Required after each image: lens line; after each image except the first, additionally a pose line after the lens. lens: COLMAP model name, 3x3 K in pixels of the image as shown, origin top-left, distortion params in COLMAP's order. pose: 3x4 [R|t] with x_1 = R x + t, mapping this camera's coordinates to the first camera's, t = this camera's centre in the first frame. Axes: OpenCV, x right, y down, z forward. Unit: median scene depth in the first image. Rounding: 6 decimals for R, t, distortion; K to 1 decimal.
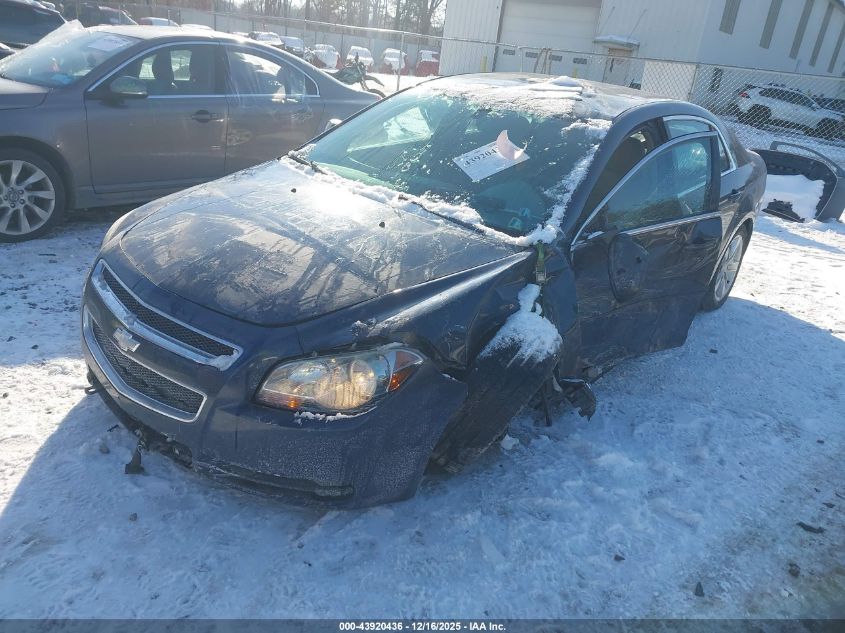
lens RADIAL K [[649.0, 0, 422.5], [0, 649.0, 316.5], [0, 0, 1]] dist [0.009012, 0.002417]
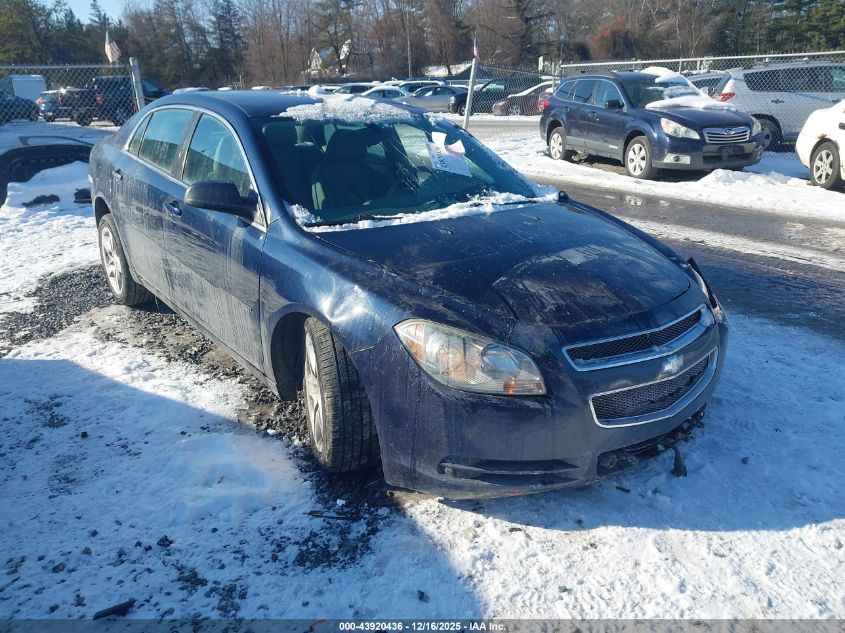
lens RADIAL K [[649.0, 0, 422.5], [0, 649.0, 316.5], [0, 0, 1]] dist [0.009012, 0.002417]
pose [[0.215757, -0.443442, 0.869947, -1.141350], [0.416275, 0.847685, 0.328853, -0.438880], [-0.883269, 0.291186, 0.367488, 0.746948]]
